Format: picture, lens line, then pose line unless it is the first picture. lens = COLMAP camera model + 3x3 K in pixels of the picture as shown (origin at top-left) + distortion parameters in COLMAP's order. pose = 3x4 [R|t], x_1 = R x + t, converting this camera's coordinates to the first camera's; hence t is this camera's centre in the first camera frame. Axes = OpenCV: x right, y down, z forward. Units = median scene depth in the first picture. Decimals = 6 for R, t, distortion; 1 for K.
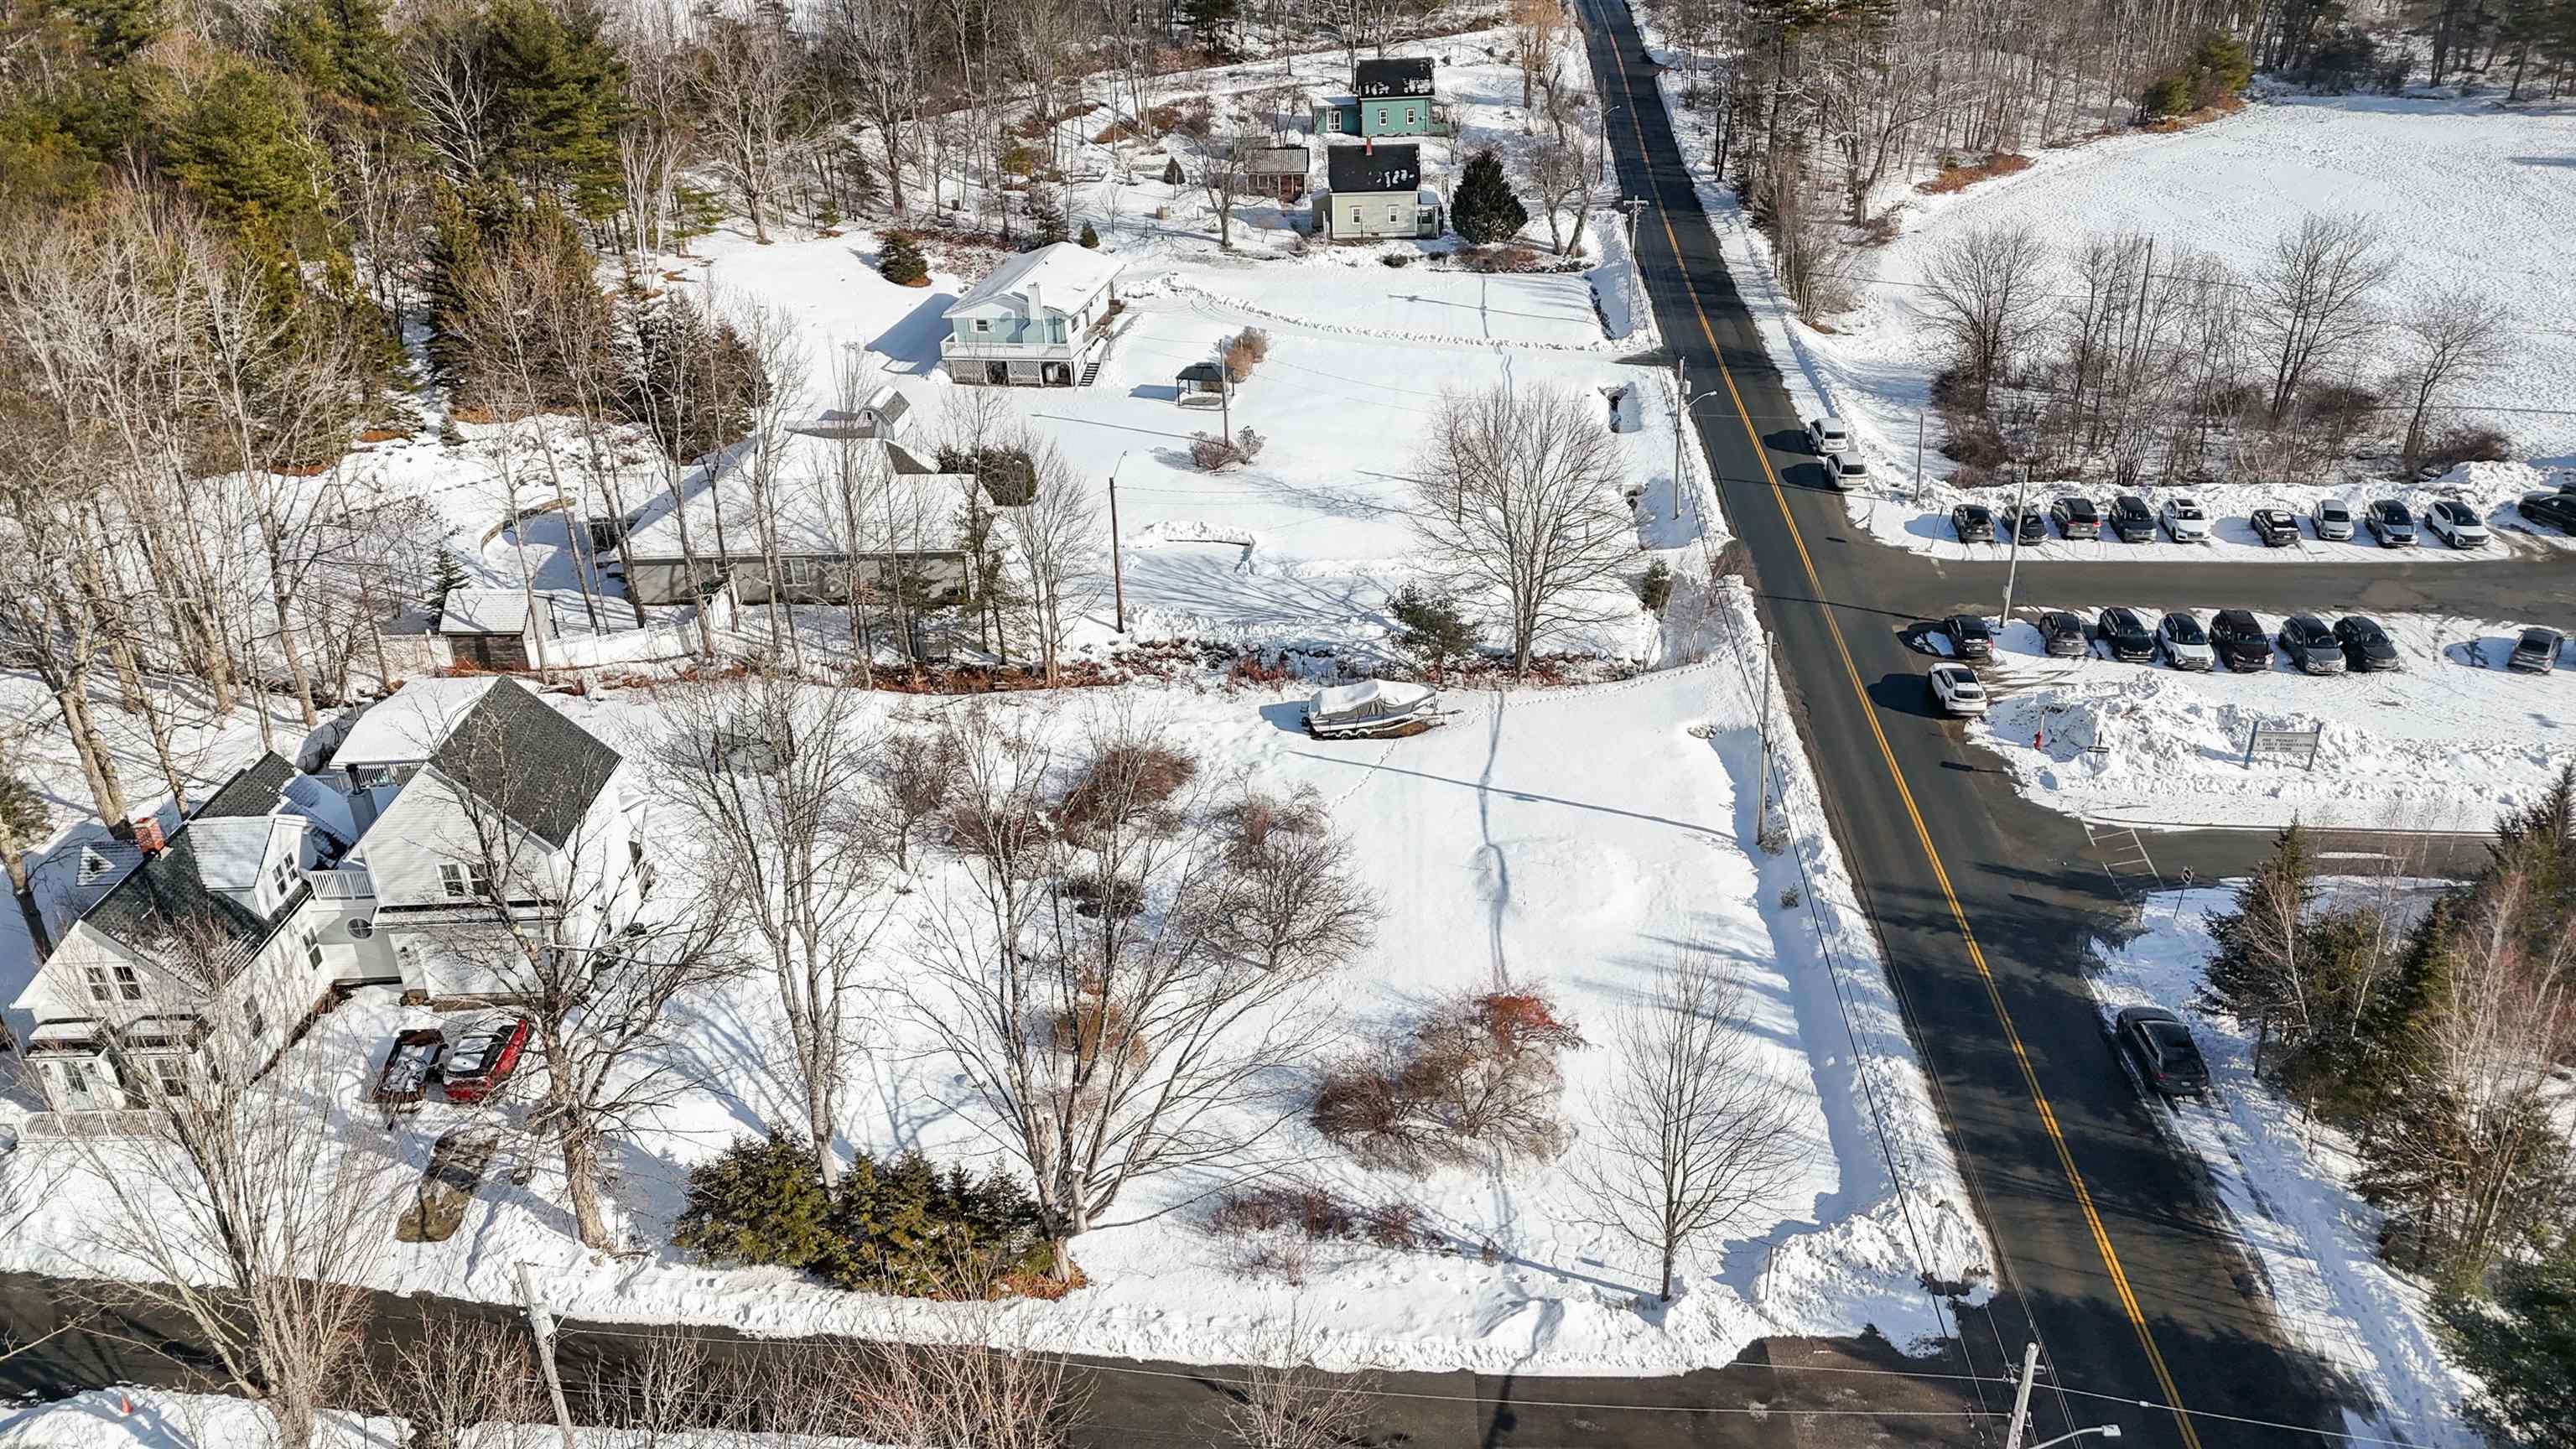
lens RADIAL K [[1868.3, 0, 1290.7], [0, 1868.3, 742.7], [0, 0, 1]] dist [0.095877, -0.069358]
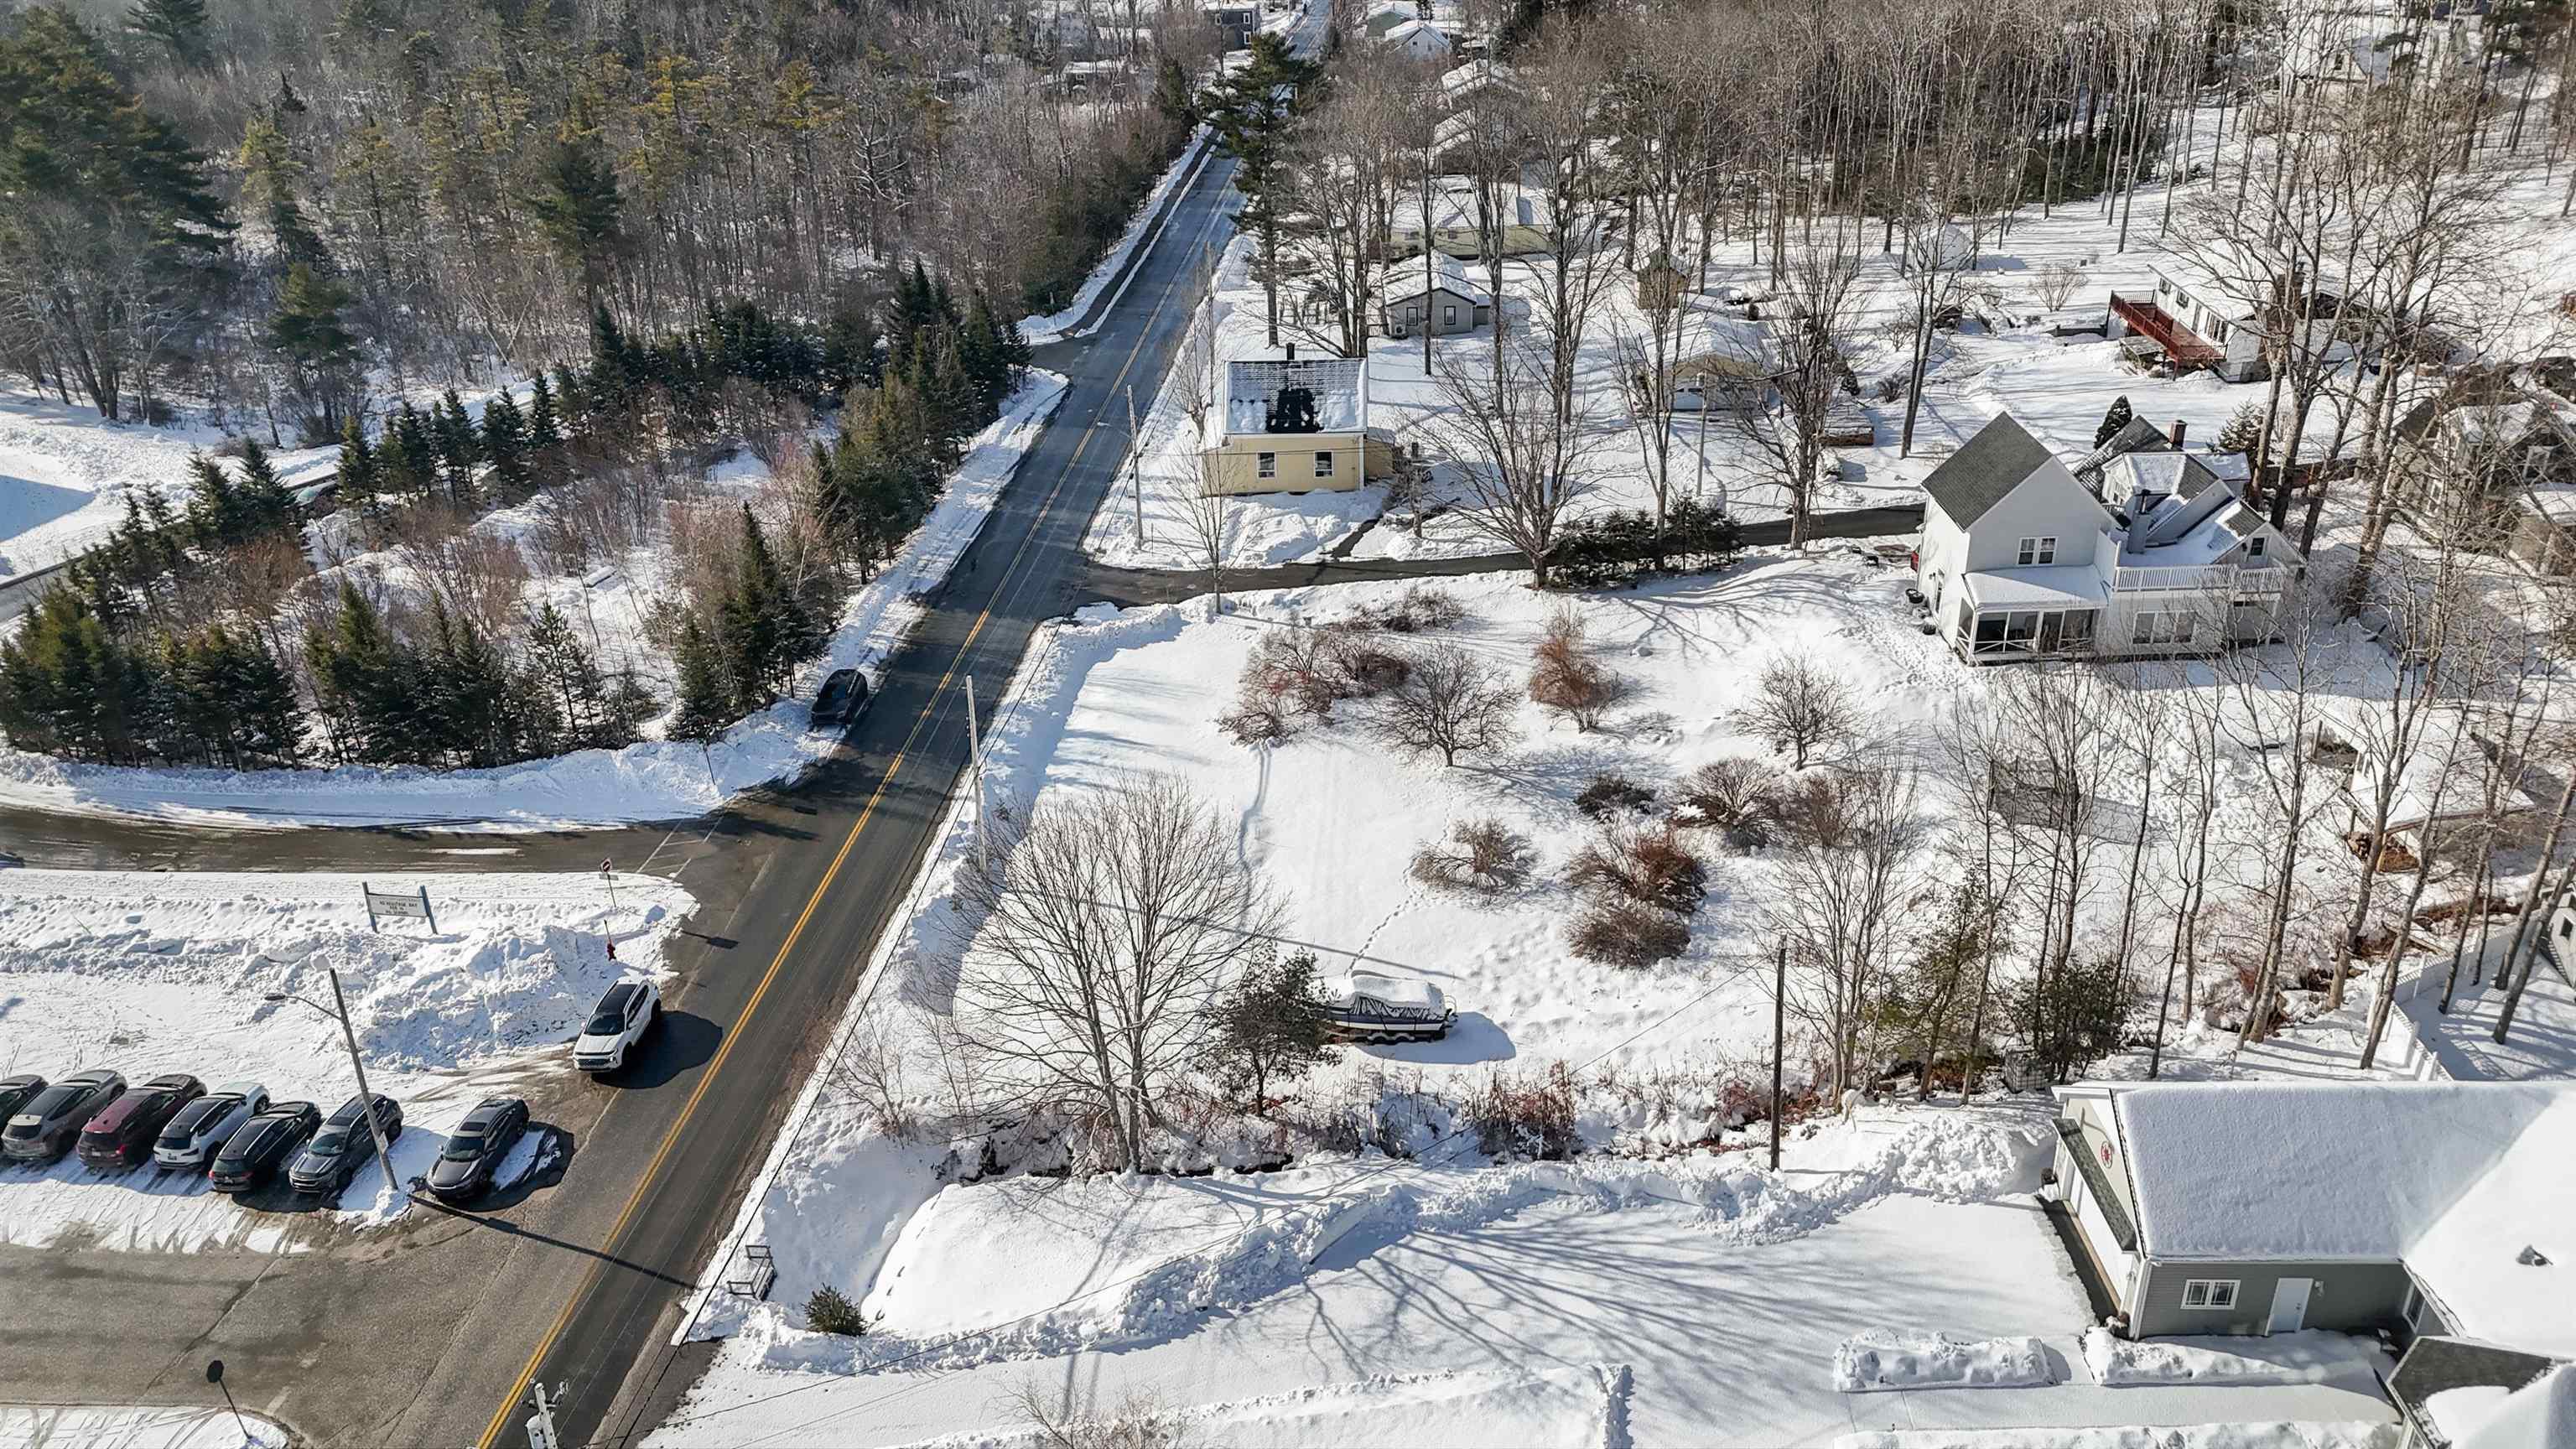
lens RADIAL K [[1868.3, 0, 1290.7], [0, 1868.3, 742.7], [0, 0, 1]] dist [0.095877, -0.069358]
pose [[-0.998061, 0.050136, 0.036874, 0.035904], [0.059034, 0.575088, 0.815959, -0.658905], [0.019703, 0.816554, -0.576933, 1.246705]]
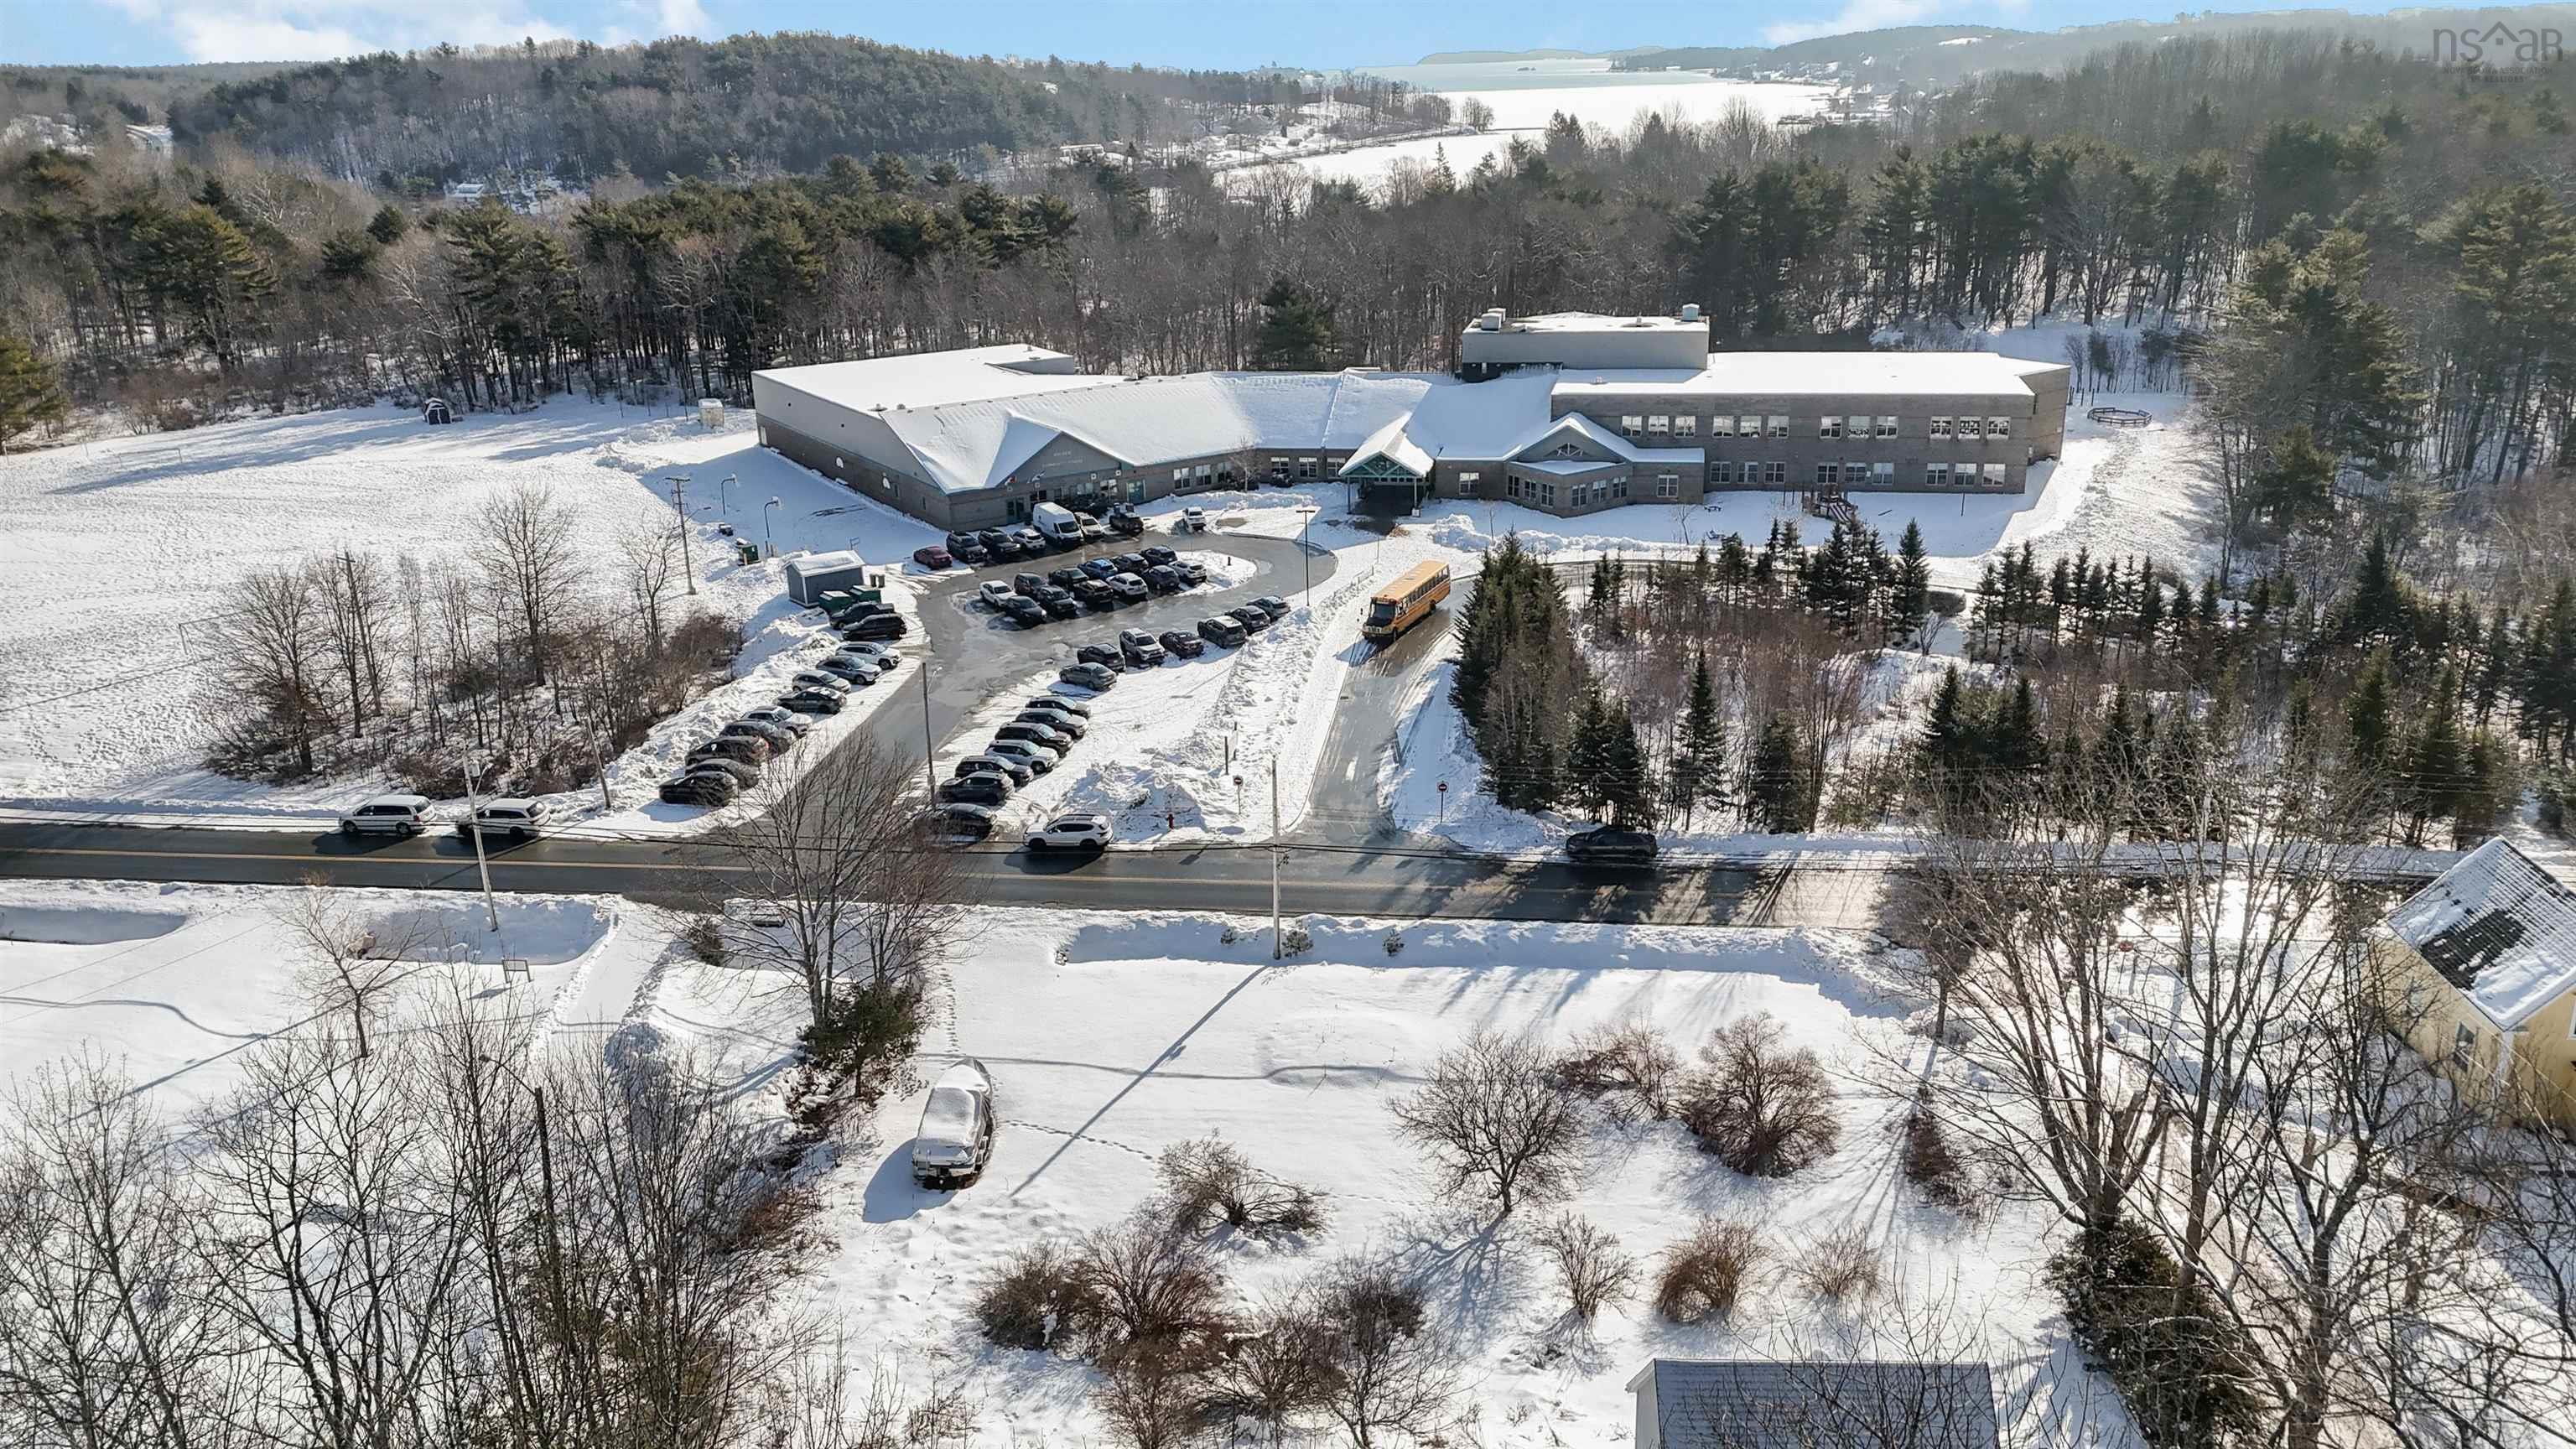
lens RADIAL K [[1868.3, 0, 1290.7], [0, 1868.3, 742.7], [0, 0, 1]] dist [0.095877, -0.069358]
pose [[0.038376, -0.312579, 0.949116, -0.608196], [0.494670, 0.831212, 0.253748, -0.265036], [-0.868233, 0.459762, 0.186522, 0.599964]]
